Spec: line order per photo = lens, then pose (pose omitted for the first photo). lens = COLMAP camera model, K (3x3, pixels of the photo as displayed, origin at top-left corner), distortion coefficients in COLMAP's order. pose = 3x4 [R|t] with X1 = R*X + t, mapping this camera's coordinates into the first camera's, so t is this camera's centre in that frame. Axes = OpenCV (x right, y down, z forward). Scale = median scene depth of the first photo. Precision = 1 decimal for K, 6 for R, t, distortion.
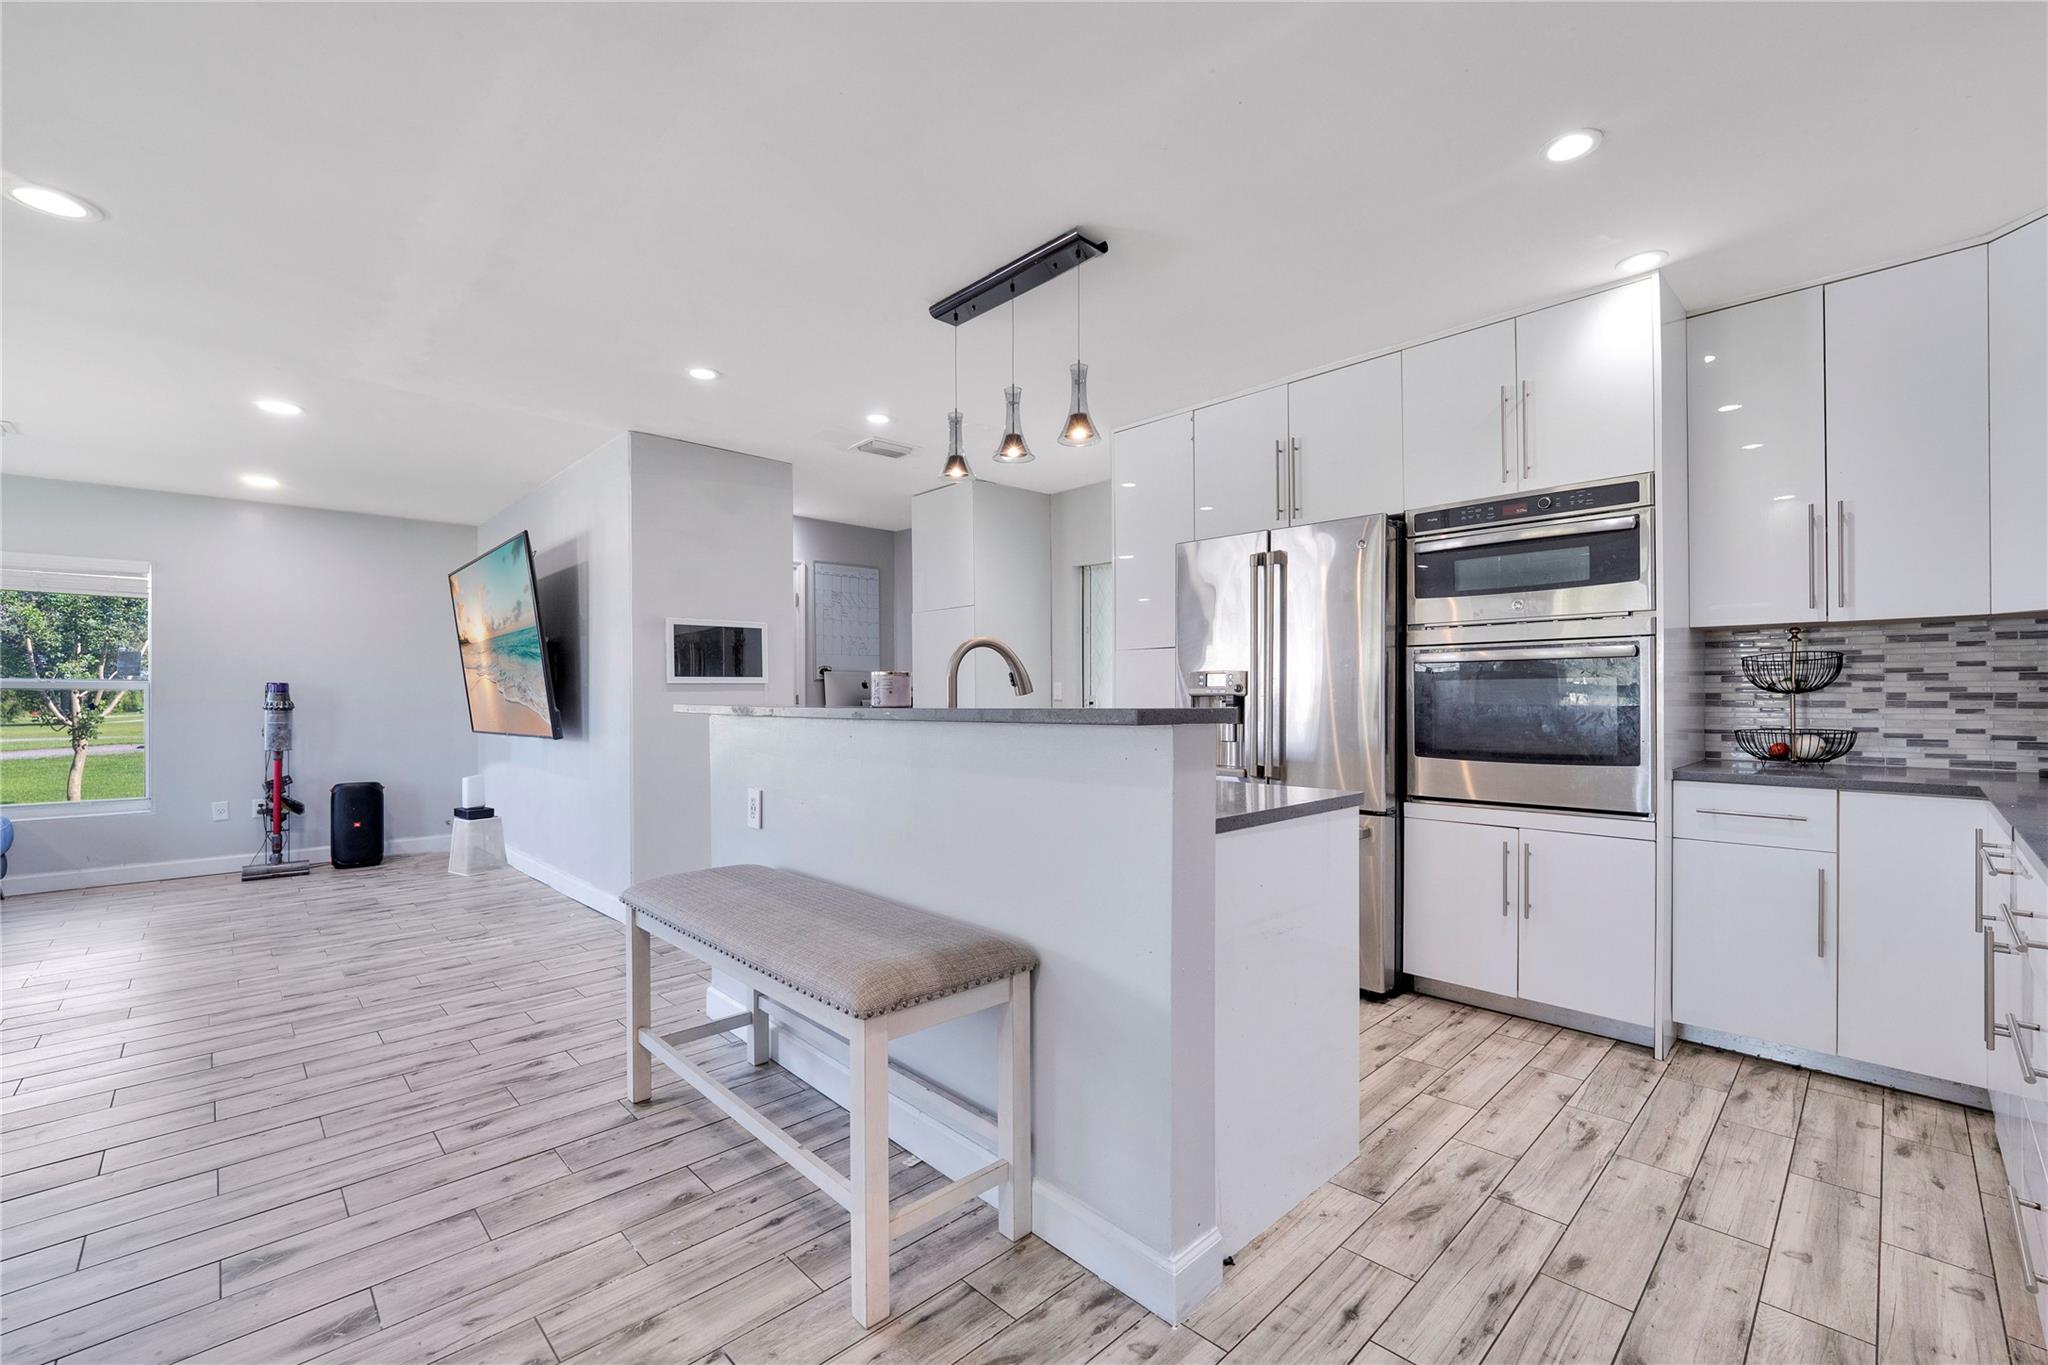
lens RADIAL K [[895.8, 0, 1076.0], [0, 895.8, 689.3], [0, 0, 1]] dist [-0.000748, -0.000441]
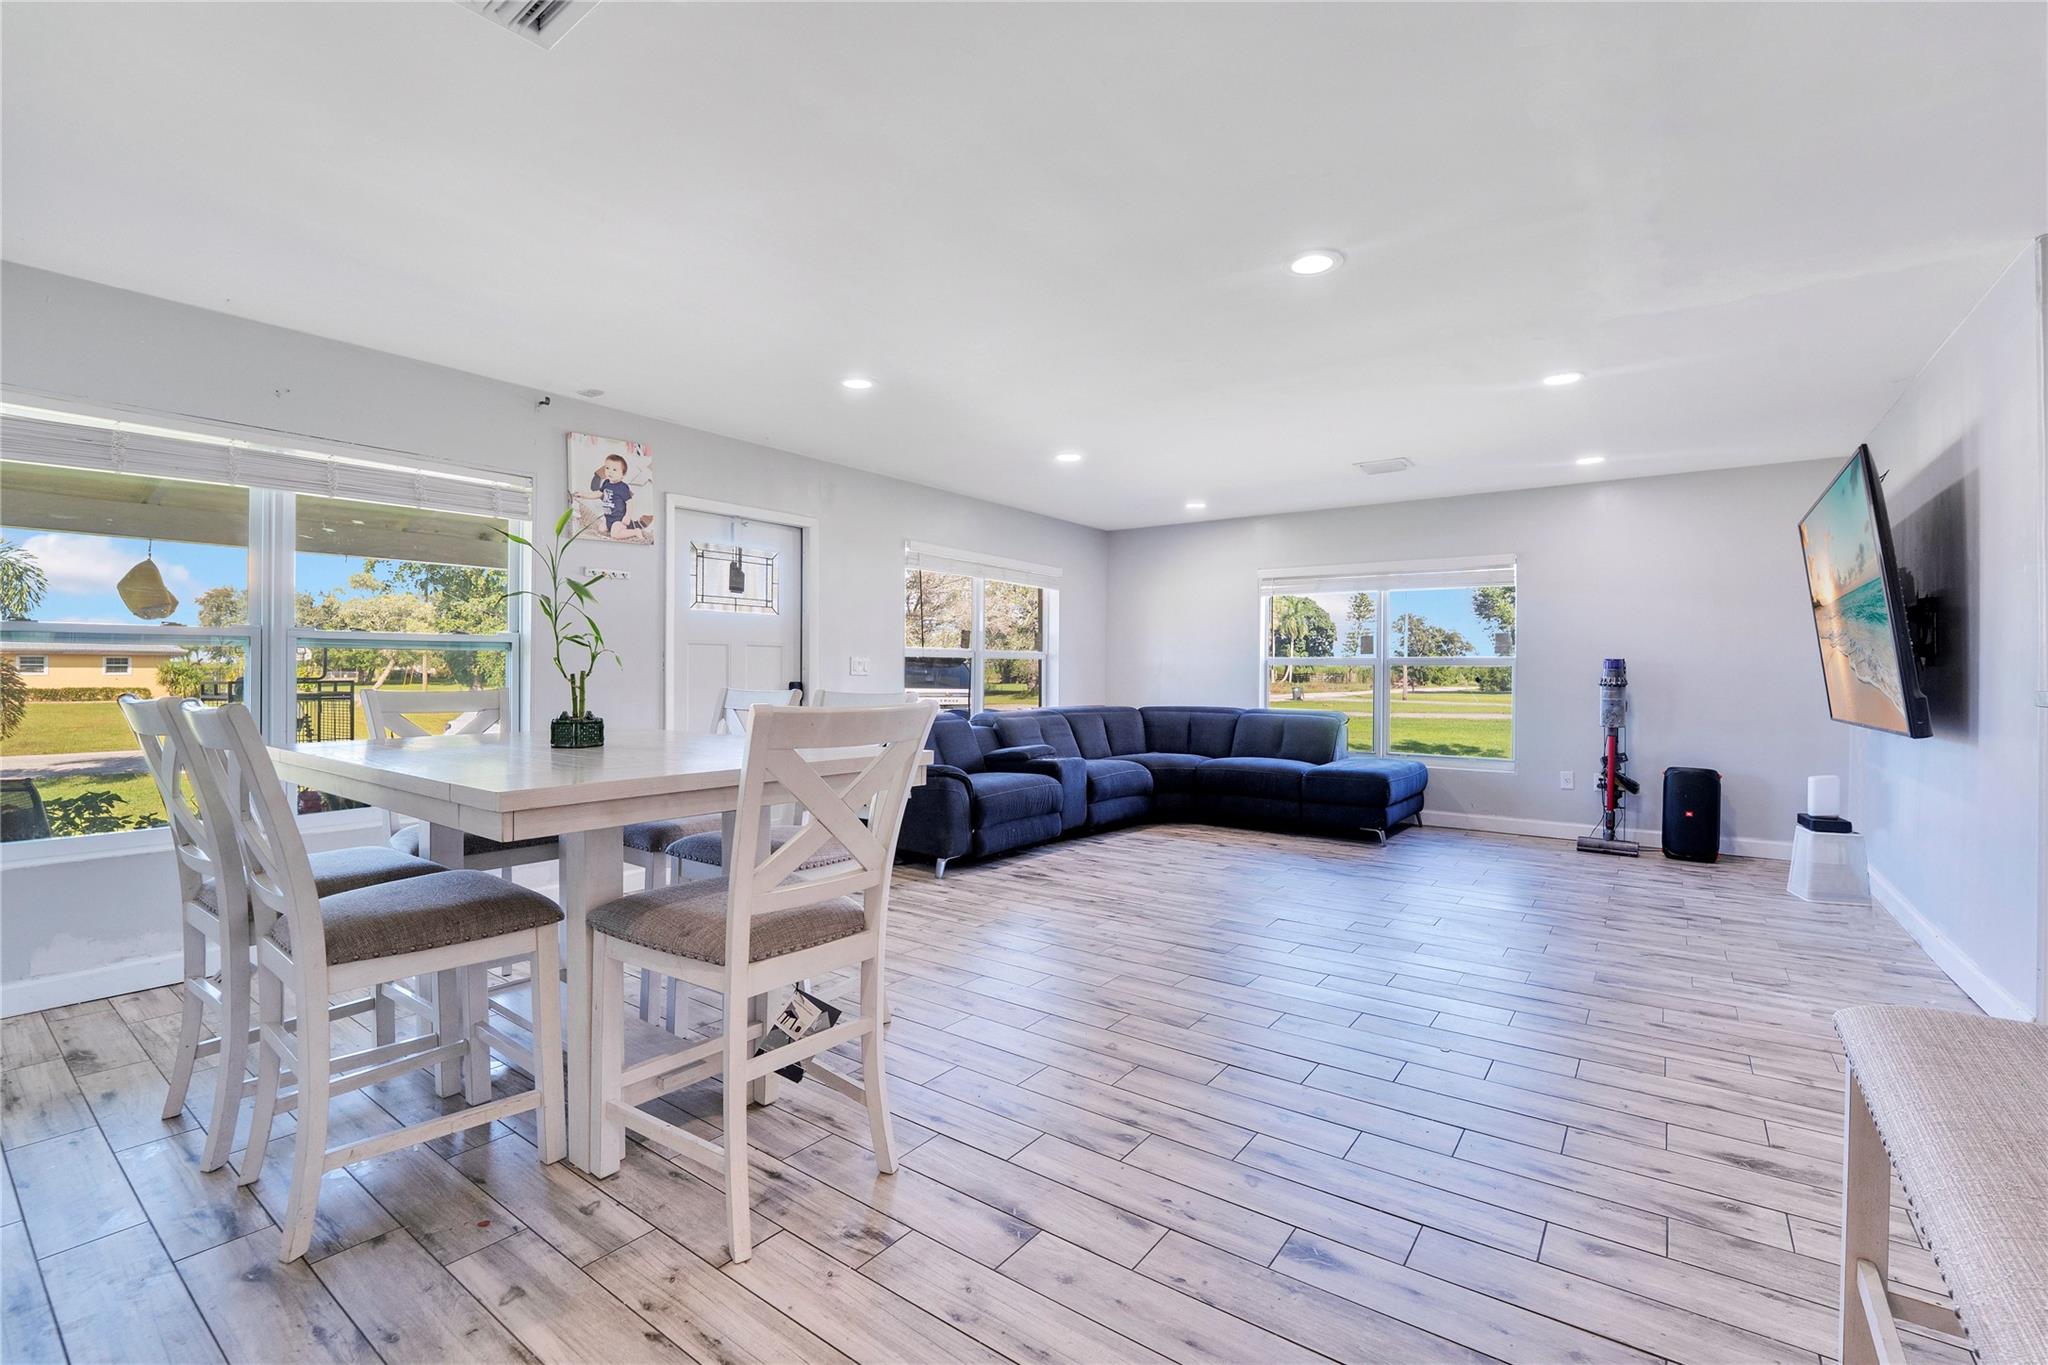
lens RADIAL K [[886.8, 0, 981.0], [0, 886.8, 671.7], [0, 0, 1]] dist [-0.001958, -0.006103]
pose [[0.128654, 0.005904, -0.991672, -0.006816], [-0.000821, 0.999983, 0.005847, 0.002074], [0.991689, 0.000062, 0.128657, 0.213884]]
